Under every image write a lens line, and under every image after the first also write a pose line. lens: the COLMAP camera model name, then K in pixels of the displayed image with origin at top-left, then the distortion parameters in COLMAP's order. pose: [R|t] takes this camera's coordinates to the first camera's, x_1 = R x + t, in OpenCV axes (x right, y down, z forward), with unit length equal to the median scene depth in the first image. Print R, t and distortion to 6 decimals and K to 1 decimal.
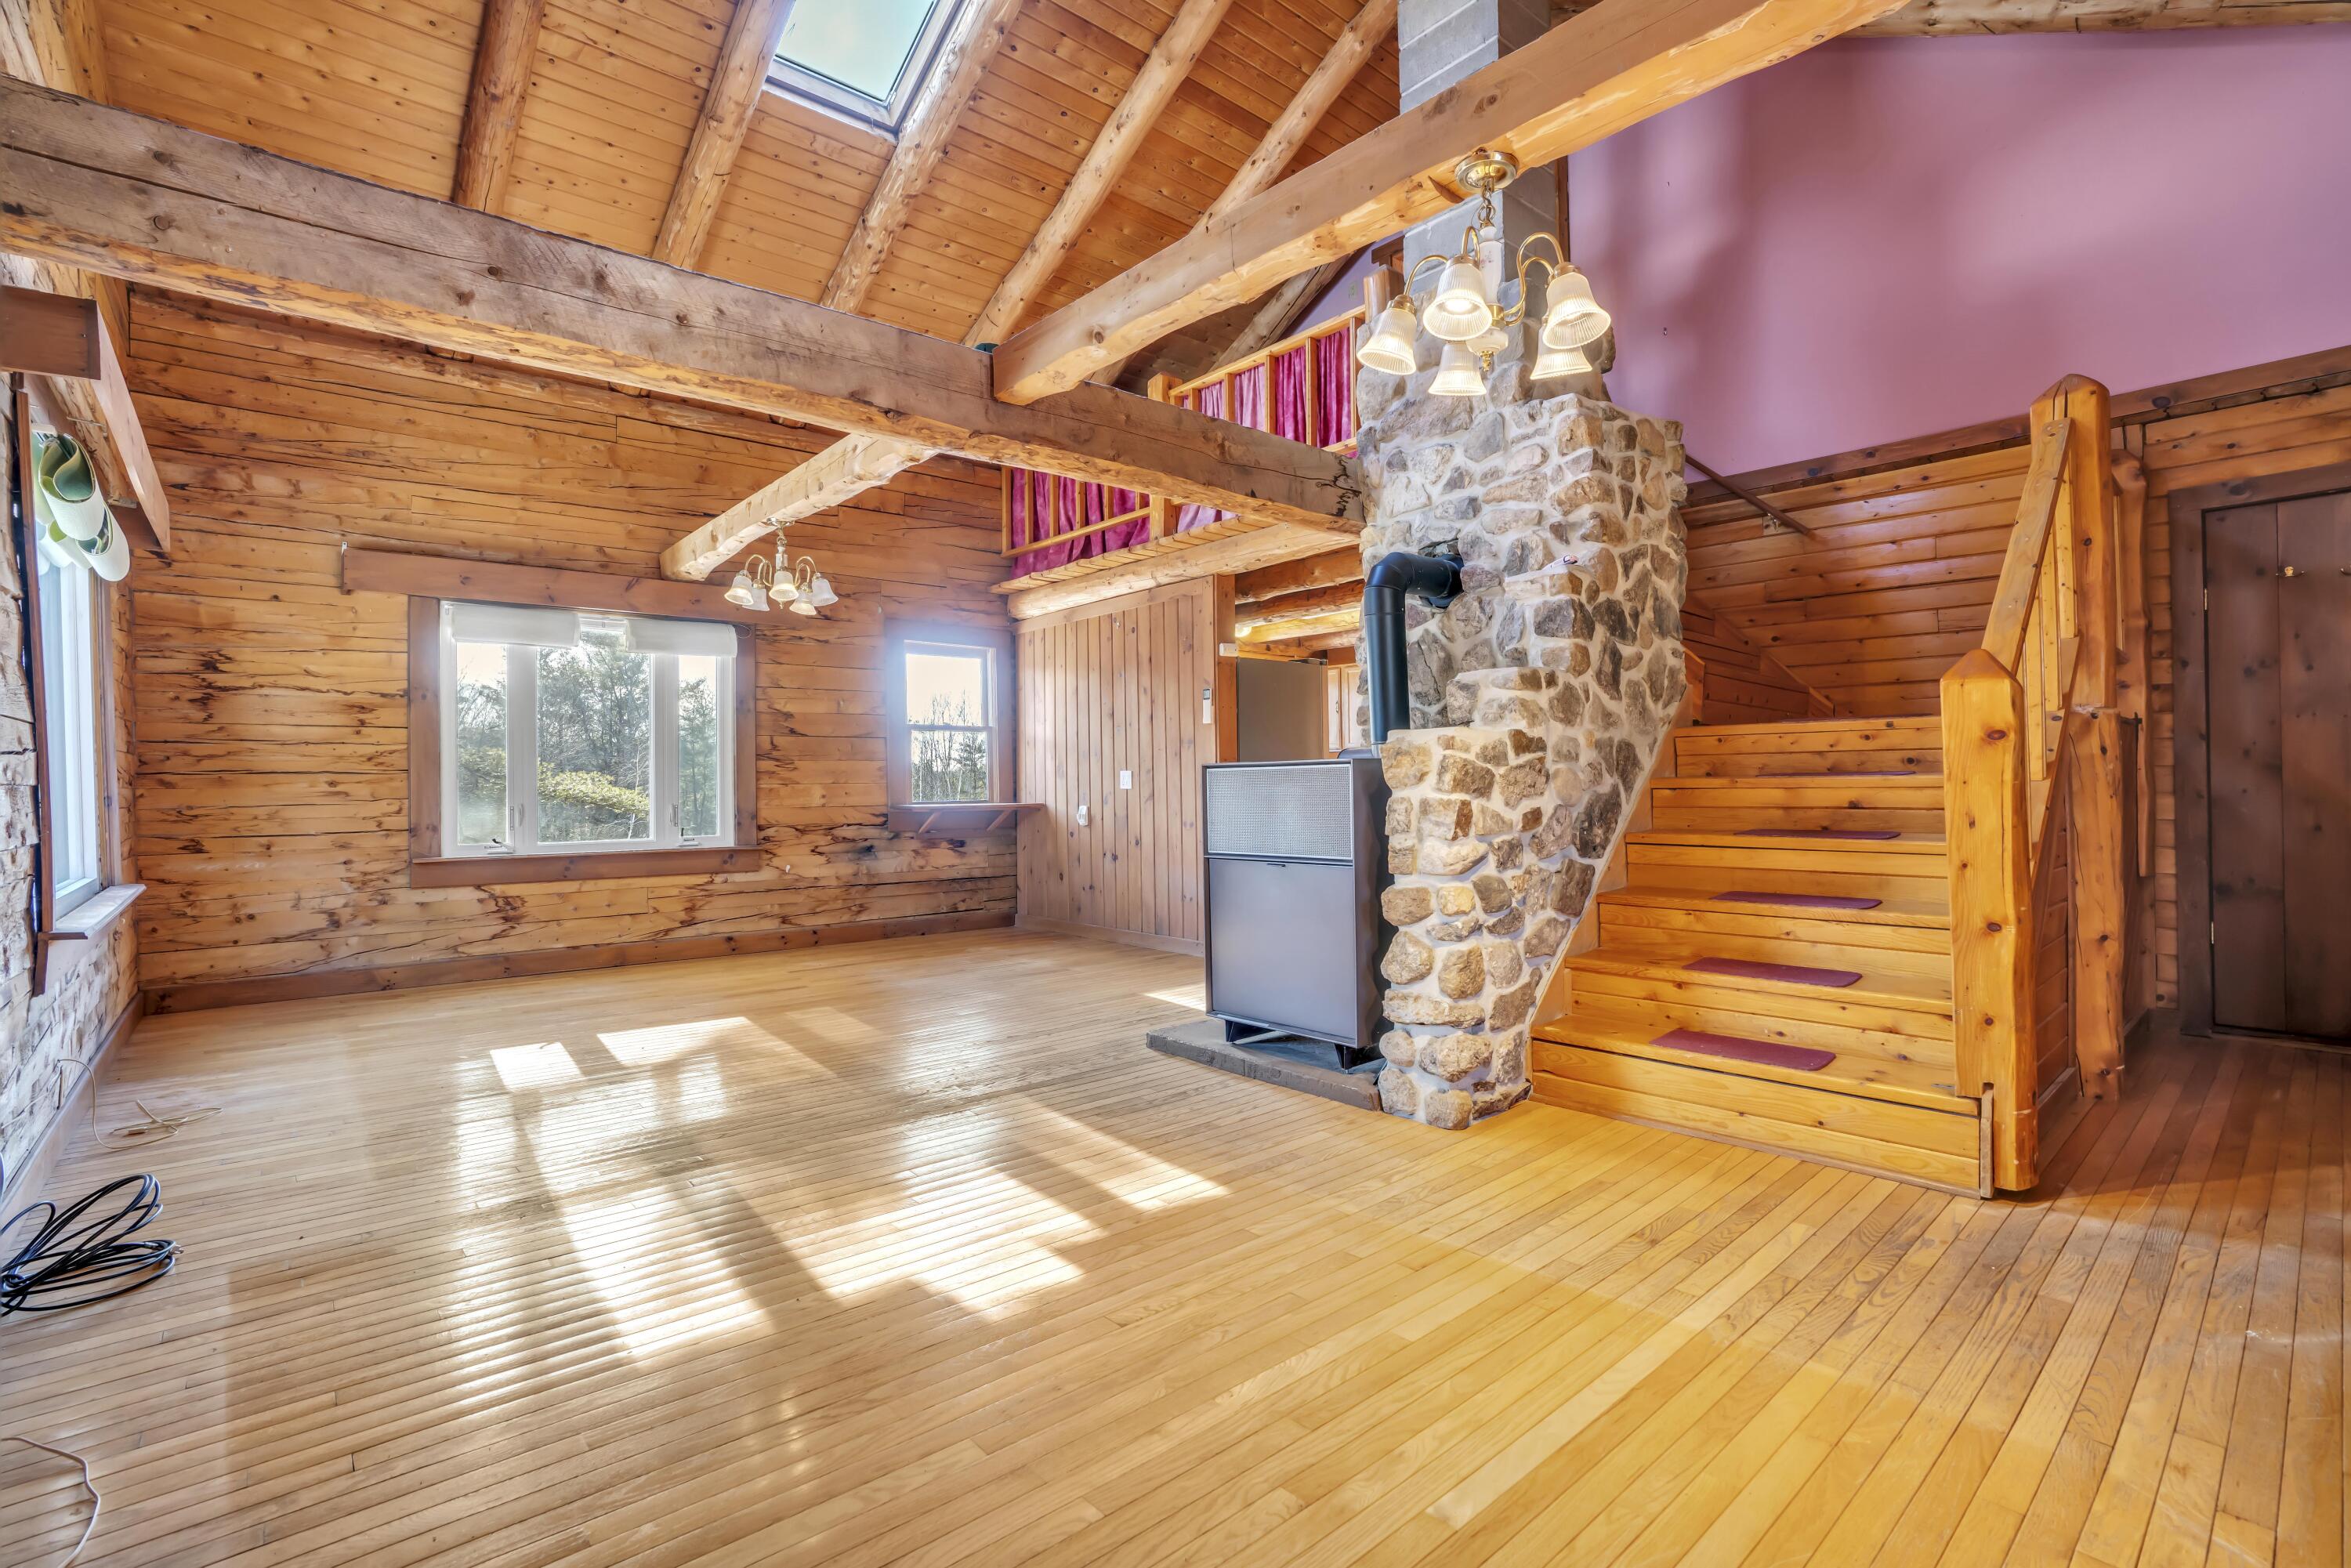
lens RADIAL K [[1070.1, 0, 1178.9], [0, 1070.1, 783.5], [0, 0, 1]] dist [-0.036508, 0.001358]
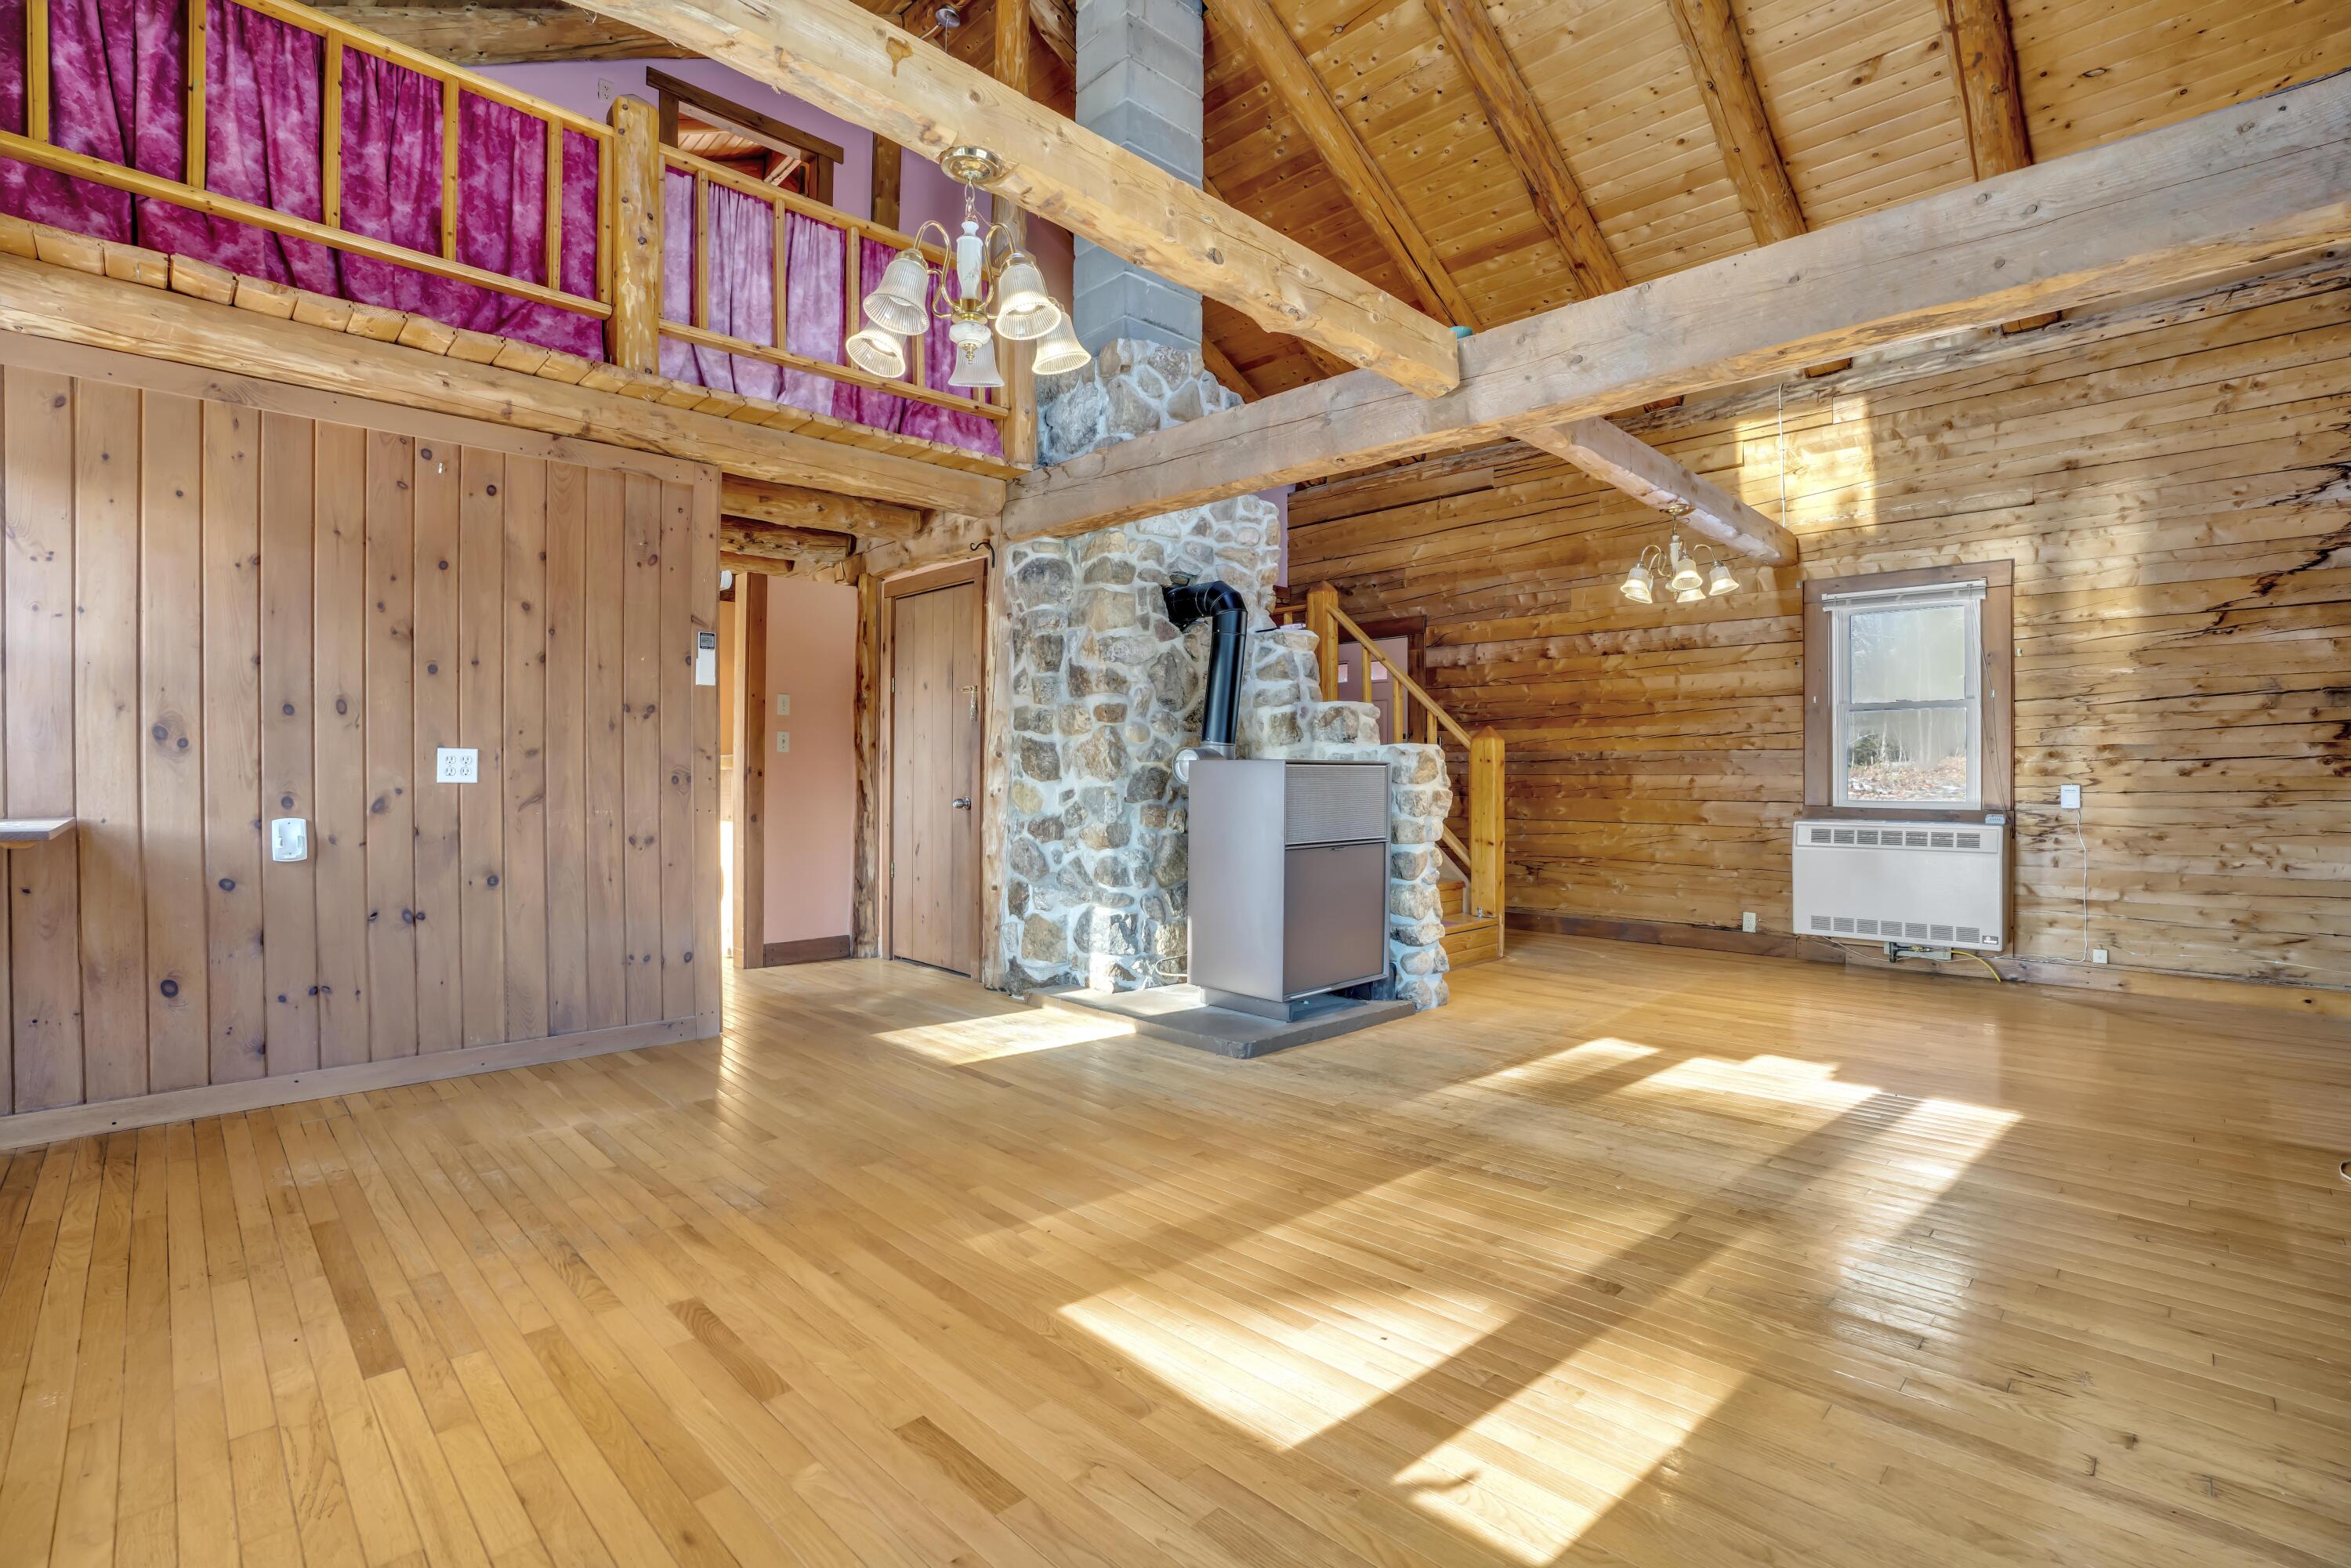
lens RADIAL K [[1070.1, 0, 1192.5], [0, 1070.1, 802.5], [0, 0, 1]] dist [-0.036508, 0.001358]
pose [[-0.052203, -0.008770, 0.998598, -0.596757], [-0.003437, 0.999957, 0.008602, 0.008987], [-0.998631, -0.002983, -0.052231, 0.678341]]
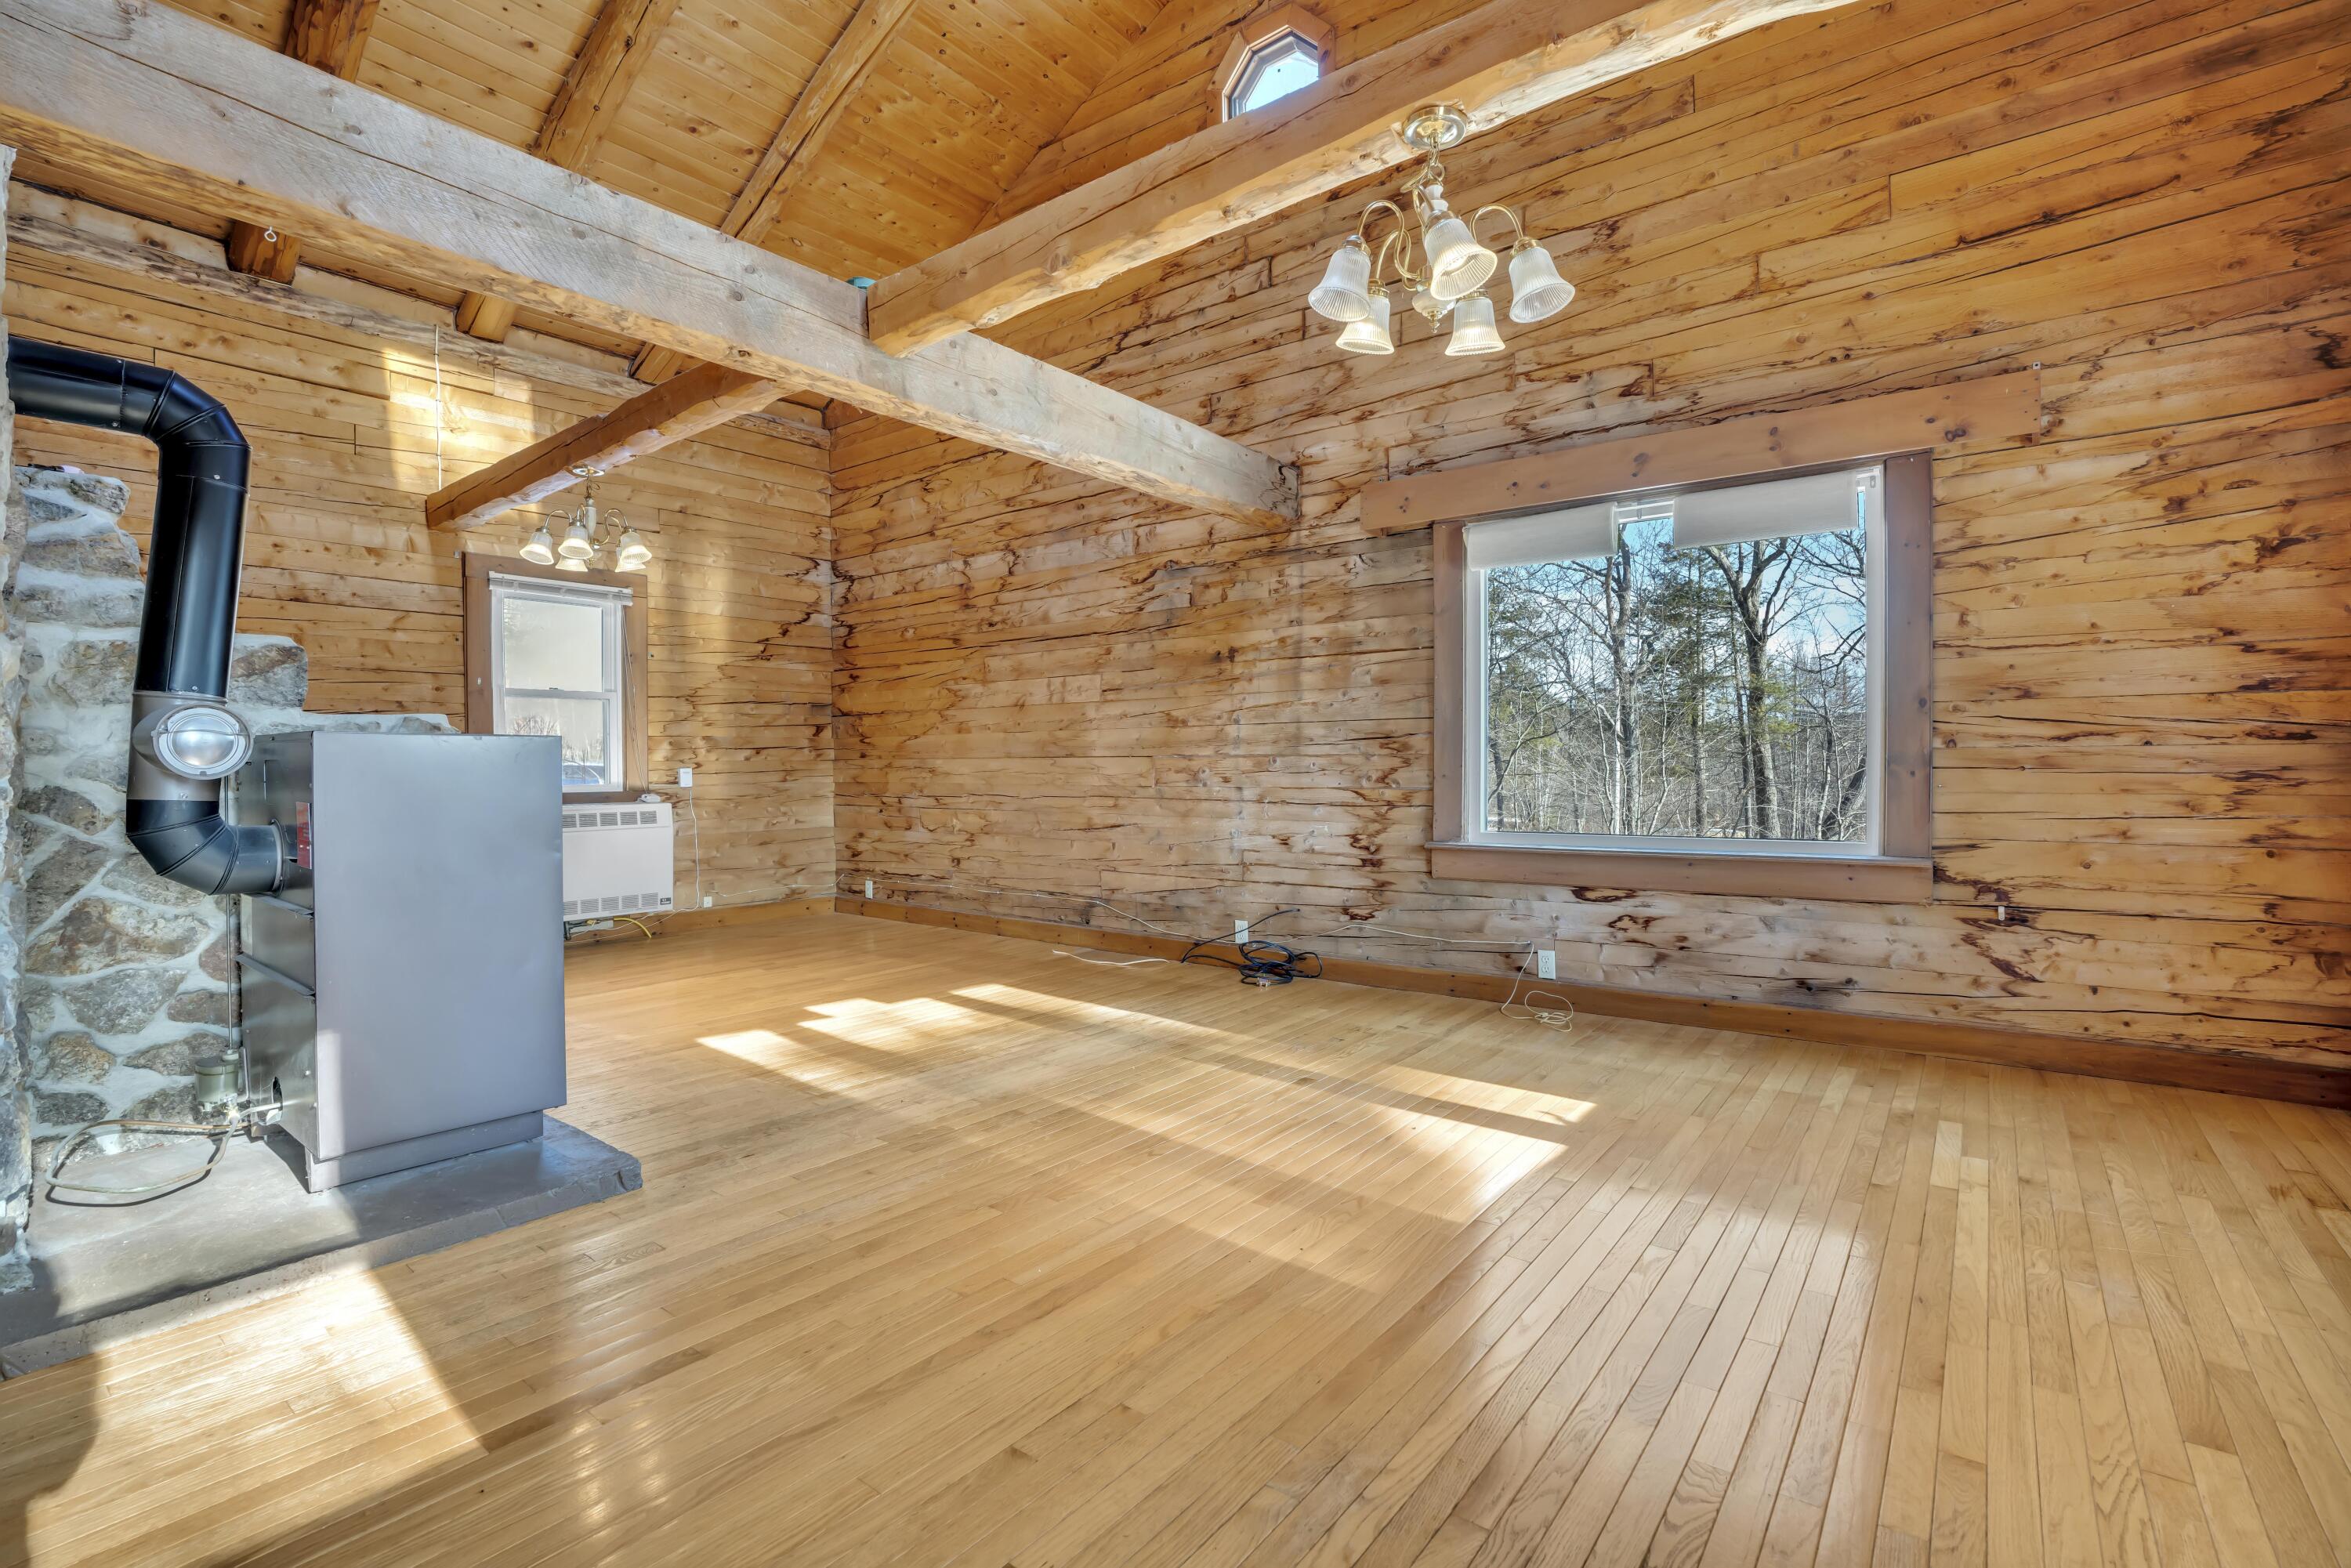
lens RADIAL K [[1070.1, 0, 1187.2], [0, 1070.1, 766.8], [0, 0, 1]] dist [-0.036508, 0.001358]
pose [[-0.986057, 0.021550, -0.165005, -0.137008], [0.021218, 0.999768, 0.003774, 0.005294], [0.165048, 0.000221, -0.986286, 1.037542]]
